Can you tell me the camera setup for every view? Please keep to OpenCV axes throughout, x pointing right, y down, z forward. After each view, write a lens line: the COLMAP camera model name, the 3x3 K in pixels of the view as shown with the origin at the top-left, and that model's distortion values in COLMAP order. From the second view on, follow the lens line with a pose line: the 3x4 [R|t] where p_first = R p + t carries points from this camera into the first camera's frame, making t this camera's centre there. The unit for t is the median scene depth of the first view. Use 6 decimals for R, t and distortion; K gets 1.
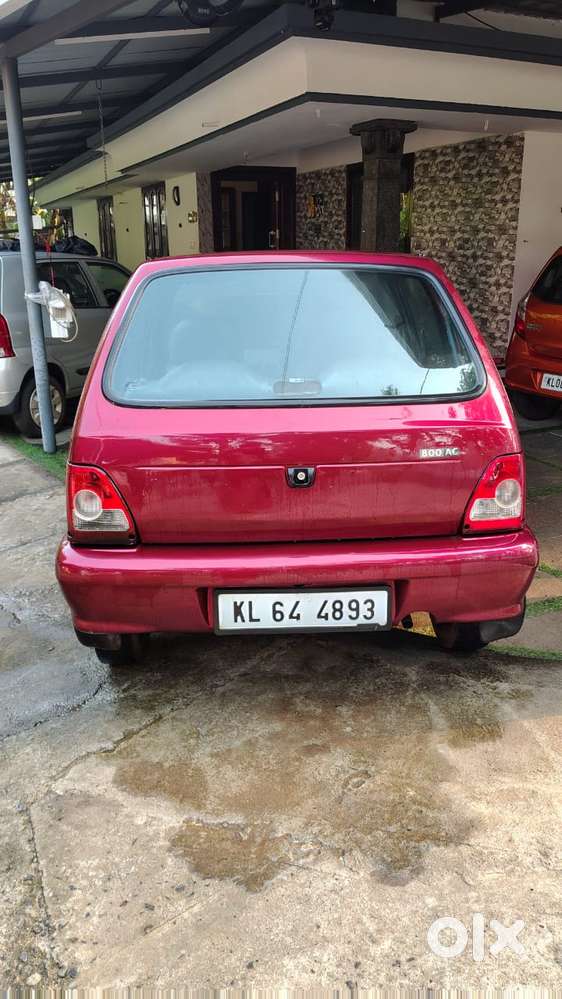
lens RADIAL K [[760.6, 0, 281.7], [0, 760.6, 495.8], [0, 0, 1]] dist [0.044595, -0.122366]
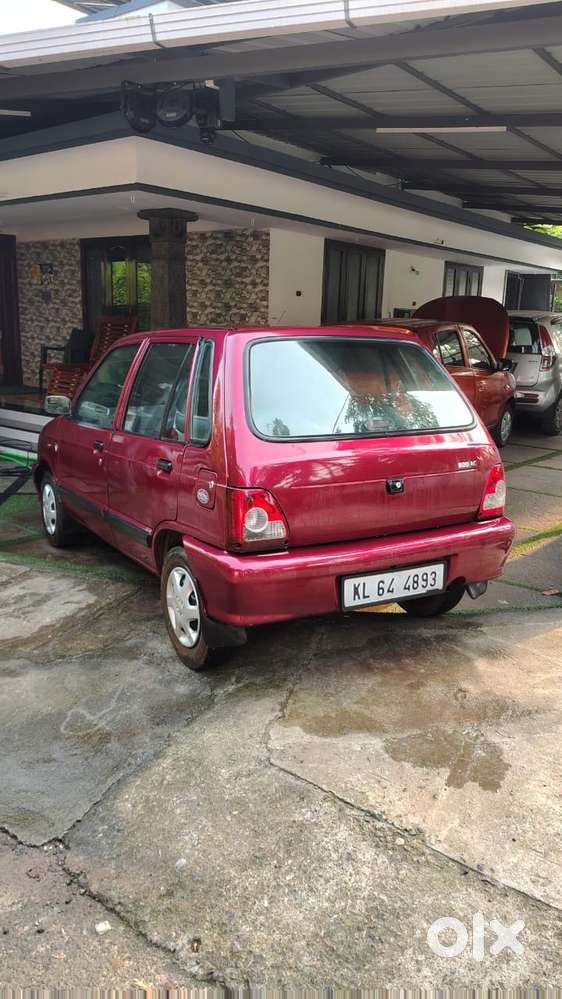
lens RADIAL K [[762.1, 0, 286.9], [0, 762.1, 501.3], [0, 0, 1]] dist [0.085563, -0.310050]
pose [[0.881324, -0.070478, 0.467226, -0.766664], [0.106745, 0.992948, -0.051573, 0.050949], [-0.460297, 0.095327, 0.882632, -0.131128]]
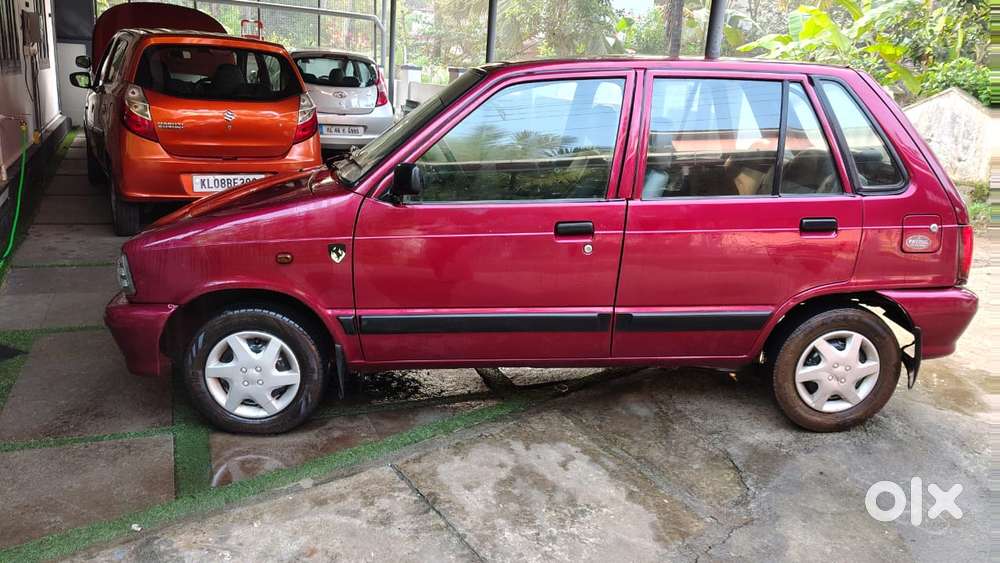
lens RADIAL K [[761.4, 0, 500.0], [0, 761.4, 281.5], [0, 0, 1]] dist [0.044595, -0.122366]
pose [[-0.024794, -0.245829, 0.968996, -1.501806], [0.251814, 0.936504, 0.244029, -0.458008], [-0.967458, 0.250057, 0.038683, 1.702127]]
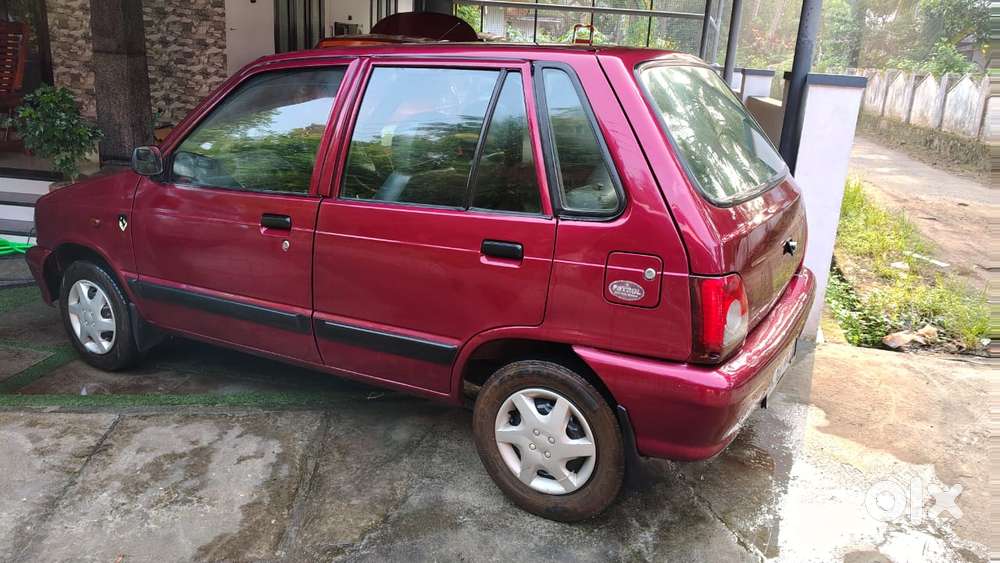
lens RADIAL K [[766.5, 0, 502.5], [0, 766.5, 278.0], [0, 0, 1]] dist [-0.002277, -0.044128]
pose [[0.531217, -0.198835, 0.823574, -1.114404], [0.205402, 0.973296, 0.102495, -0.177632], [-0.821960, 0.114716, 0.557872, 0.681120]]
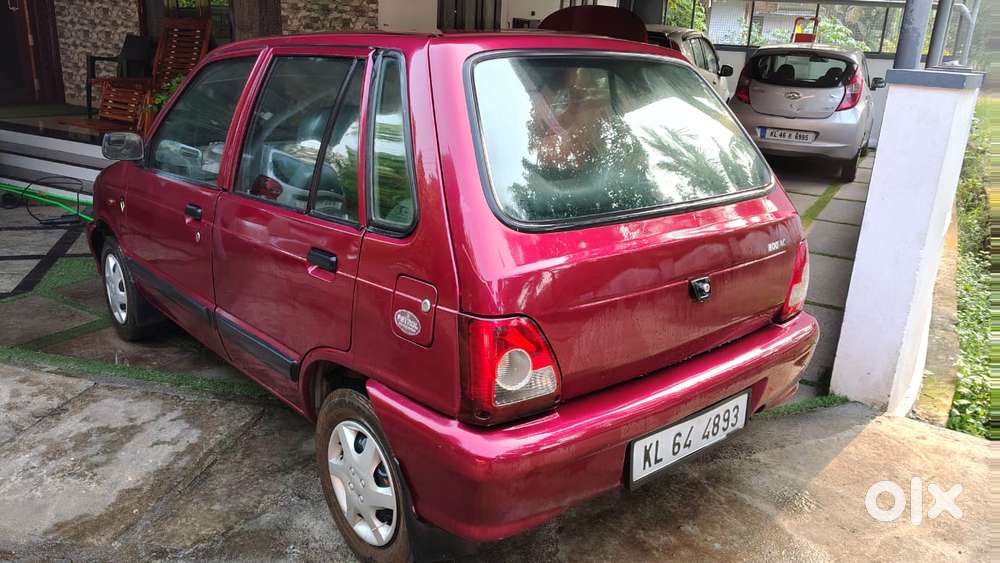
lens RADIAL K [[766.5, 0, 502.5], [0, 766.5, 278.0], [0, 0, 1]] dist [-0.002277, -0.044128]
pose [[0.781357, -0.135729, 0.609146, -0.672327], [0.134056, 0.989782, 0.048587, -0.107598], [-0.609516, 0.043696, 0.791569, 0.408276]]
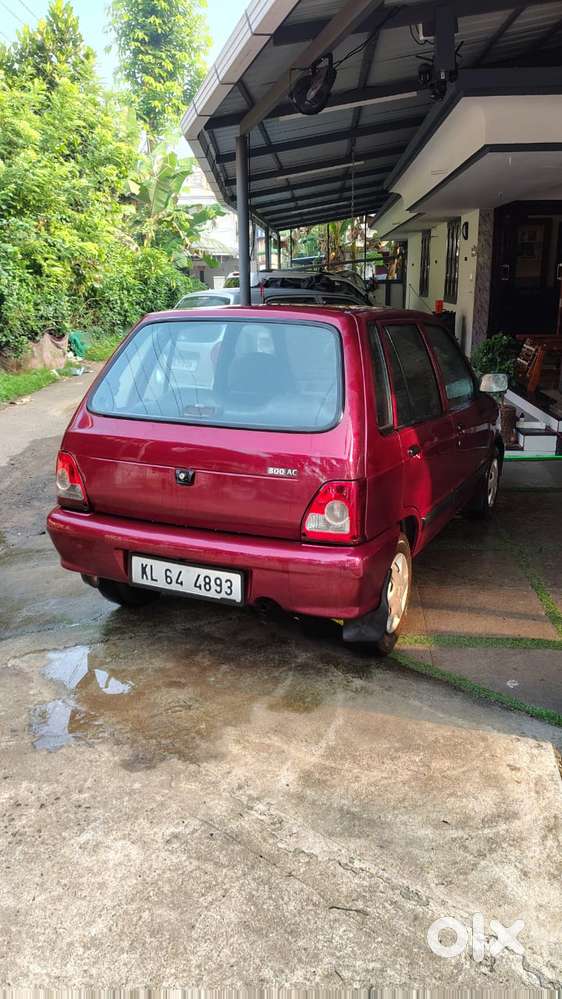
lens RADIAL K [[763.0, 0, 280.7], [0, 763.0, 493.5], [0, 0, 1]] dist [0.016782, -0.057324]
pose [[0.884966, 0.127154, -0.447959, 0.742225], [-0.141023, 0.990003, 0.002415, -0.022165], [0.443788, 0.061035, 0.894051, -0.114561]]
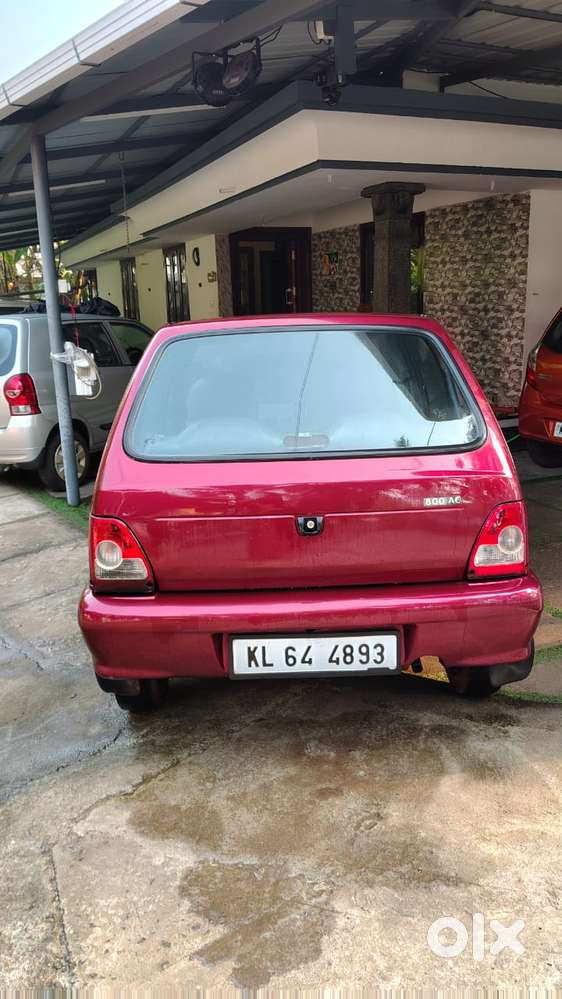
lens RADIAL K [[760.6, 0, 281.7], [0, 760.6, 495.8], [0, 0, 1]] dist [0.044595, -0.122366]
pose [[0.999534, -0.012351, -0.027920, 0.014540], [0.010498, 0.997795, -0.065538, 0.001964], [0.028668, 0.065214, 0.997459, -0.047956]]
